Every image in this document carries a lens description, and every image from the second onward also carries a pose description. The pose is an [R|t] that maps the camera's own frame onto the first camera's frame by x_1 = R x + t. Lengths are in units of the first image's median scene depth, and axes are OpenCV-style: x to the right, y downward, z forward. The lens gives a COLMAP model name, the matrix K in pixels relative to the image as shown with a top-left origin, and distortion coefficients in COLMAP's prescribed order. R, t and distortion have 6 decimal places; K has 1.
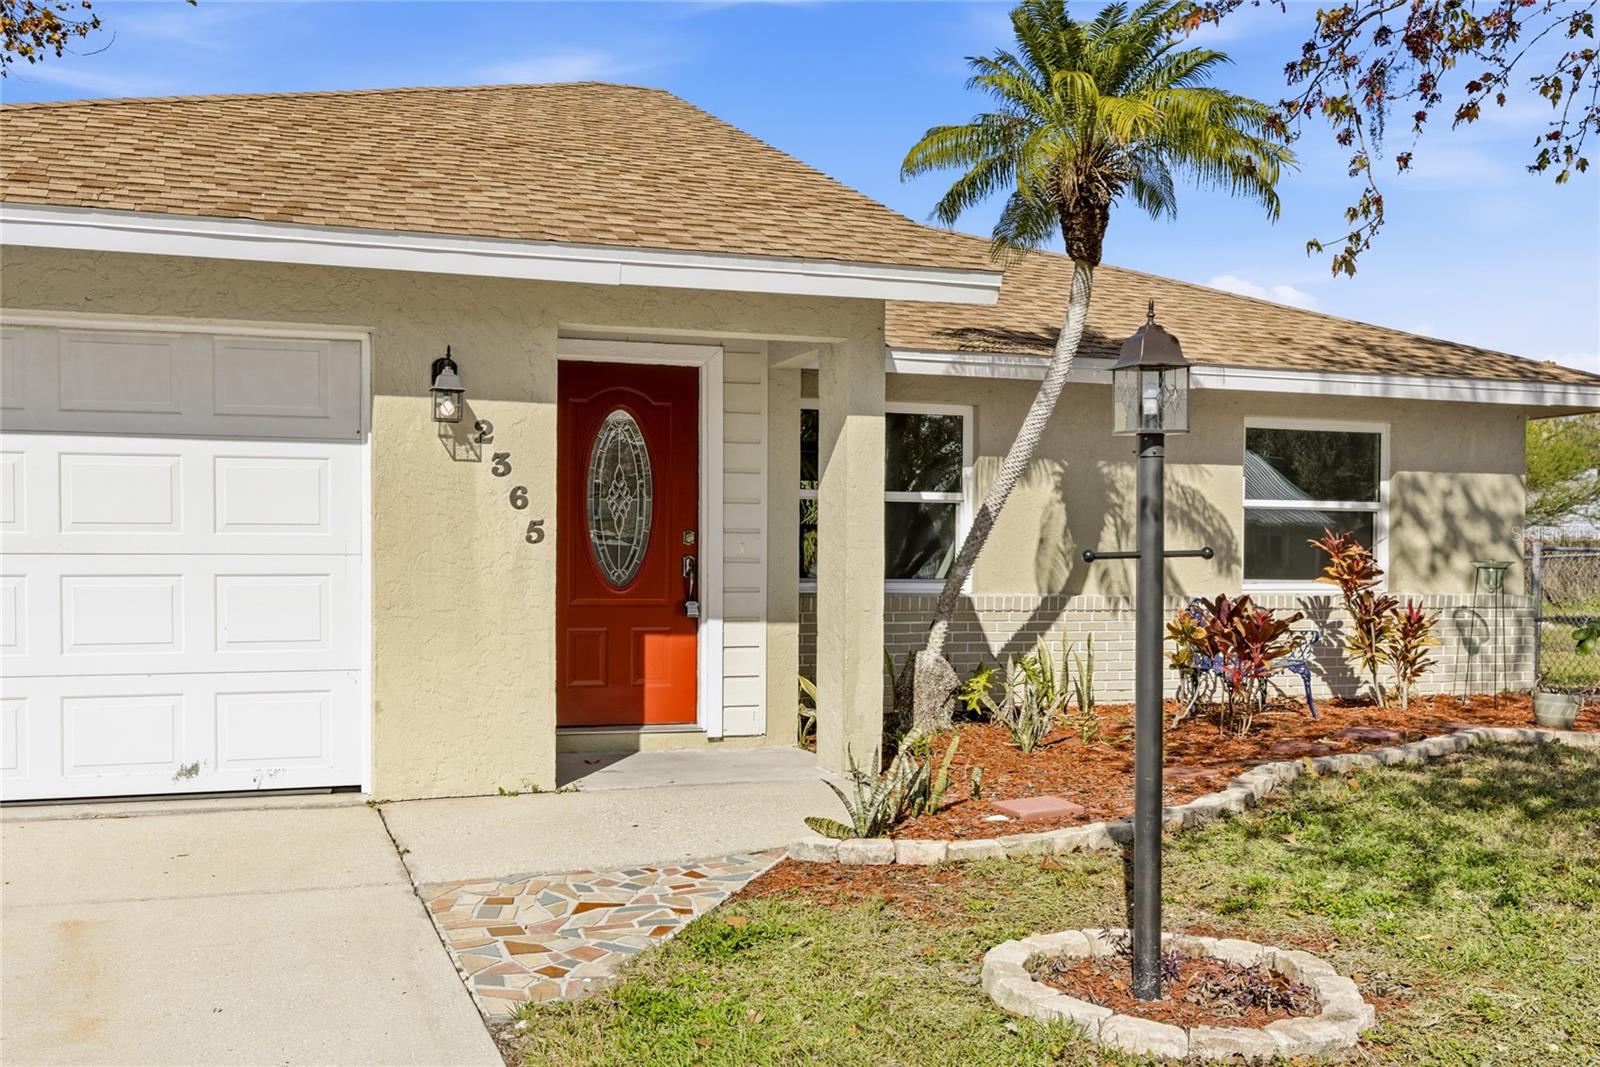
lens RADIAL K [[1683.6, 0, 866.5], [0, 1683.6, 527.1], [0, 0, 1]] dist [-0.001986, 0.009247]
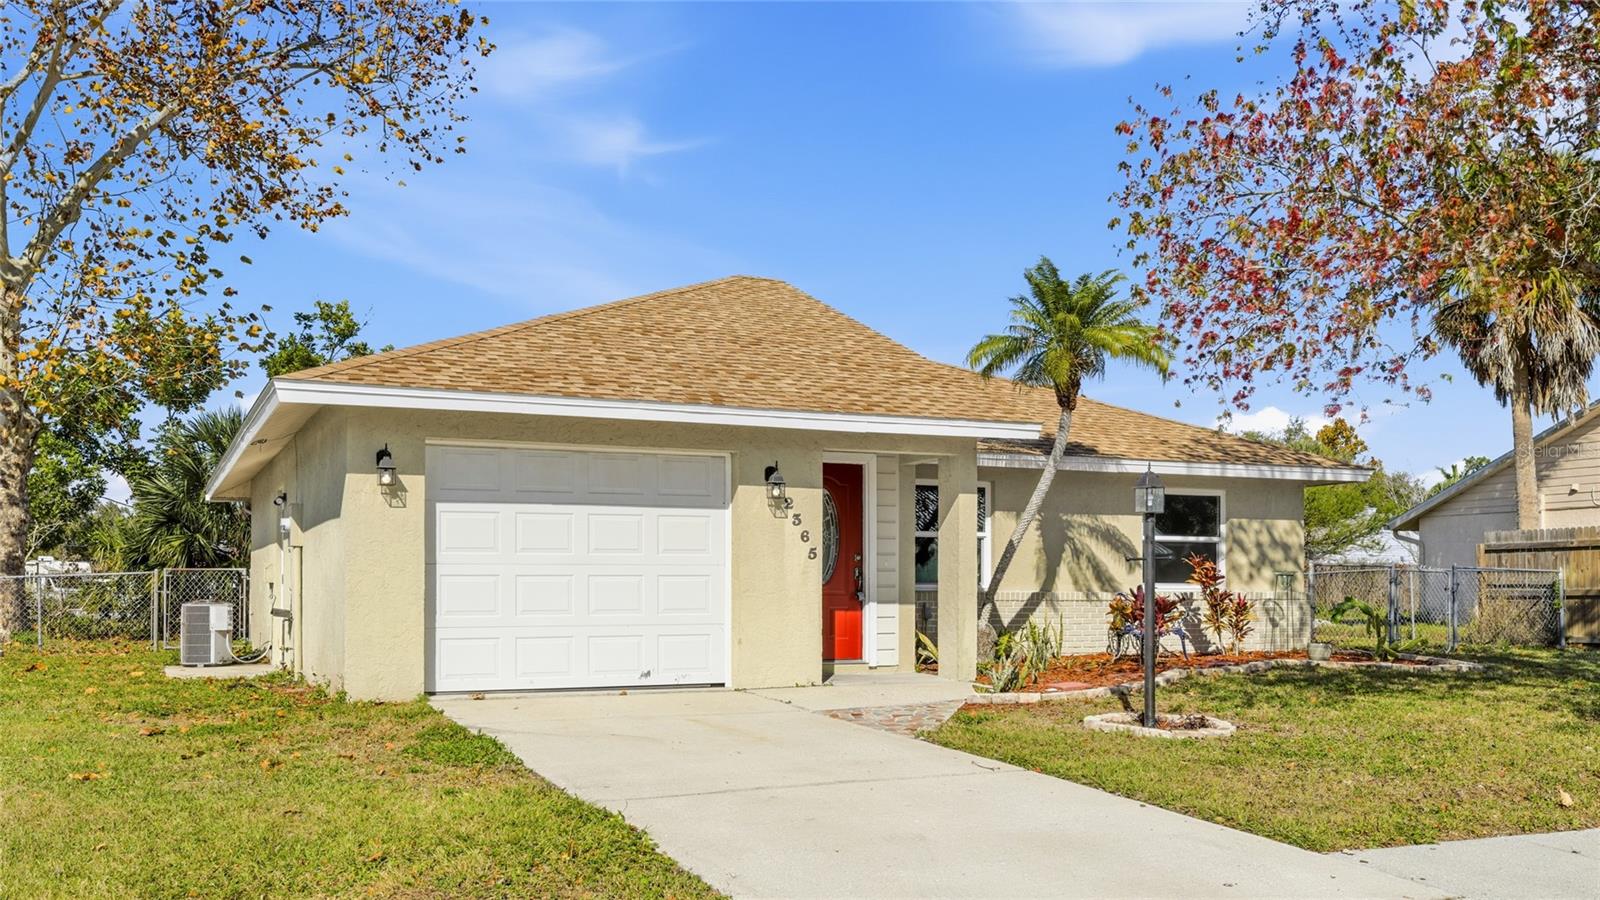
lens RADIAL K [[1528.5, 0, 909.9], [0, 1528.5, 458.8], [0, 0, 1]] dist [-0.005794, 0.004457]
pose [[0.994196, 0.004763, 0.107483, -0.187712], [0.002164, 0.997932, -0.064236, 0.005005], [-0.107566, 0.064095, 0.992130, -0.545322]]
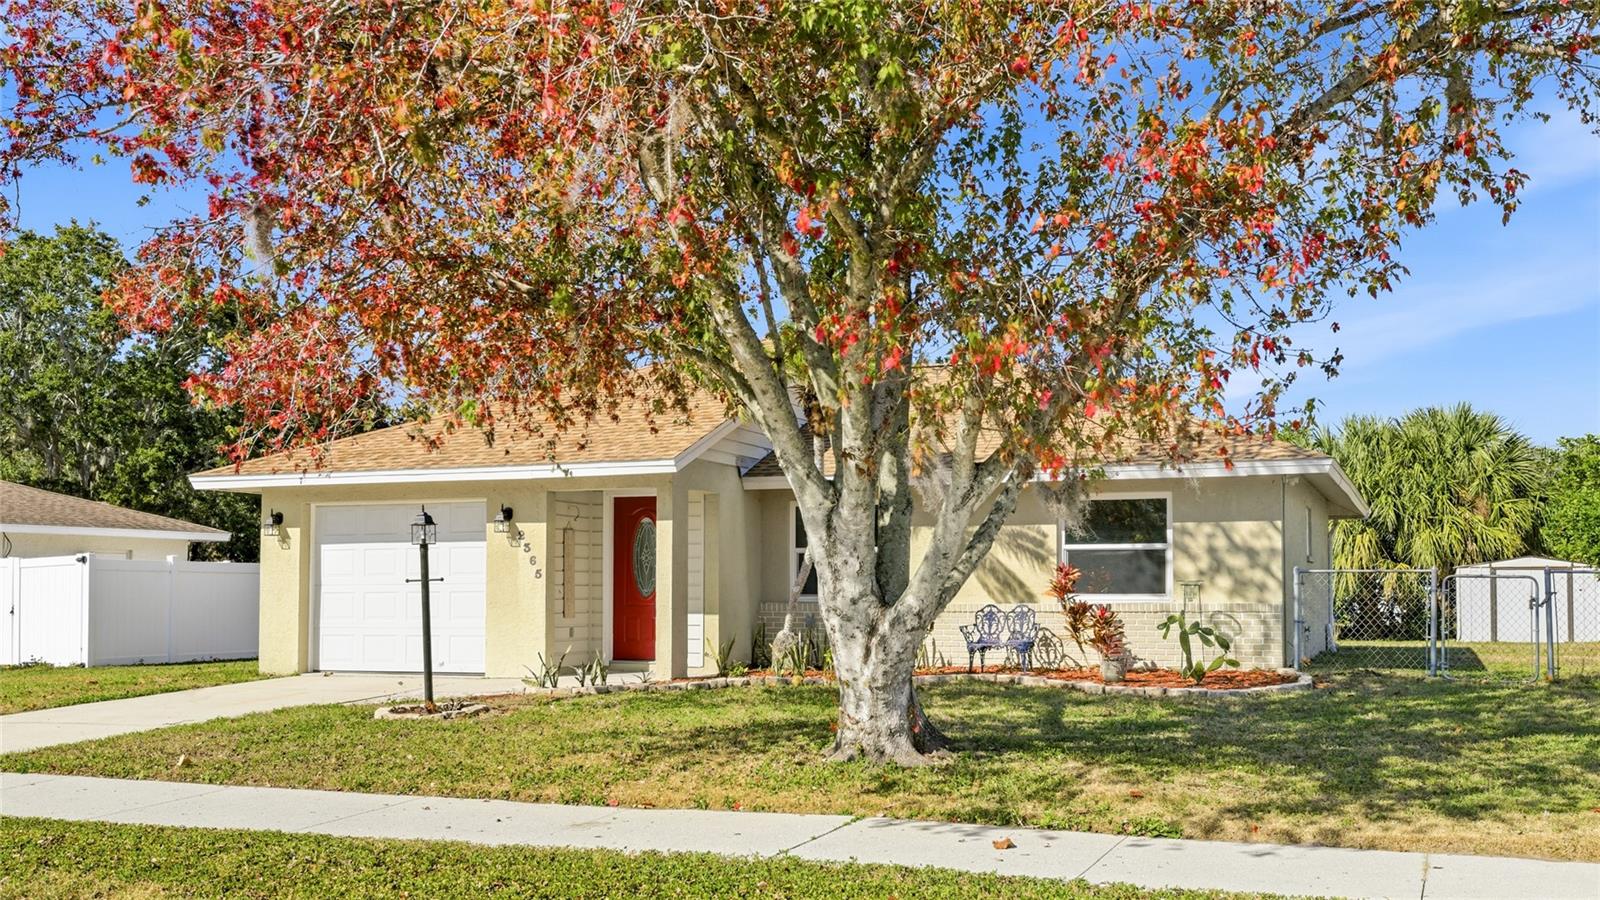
lens RADIAL K [[1610.5, 0, 801.2], [0, 1610.5, 451.2], [0, 0, 1]] dist [-0.004811, -0.000760]
pose [[0.730403, -0.065234, -0.679894, 1.179206], [0.020140, 0.997053, -0.074028, 0.004036], [0.682719, 0.040377, 0.729565, -0.336186]]
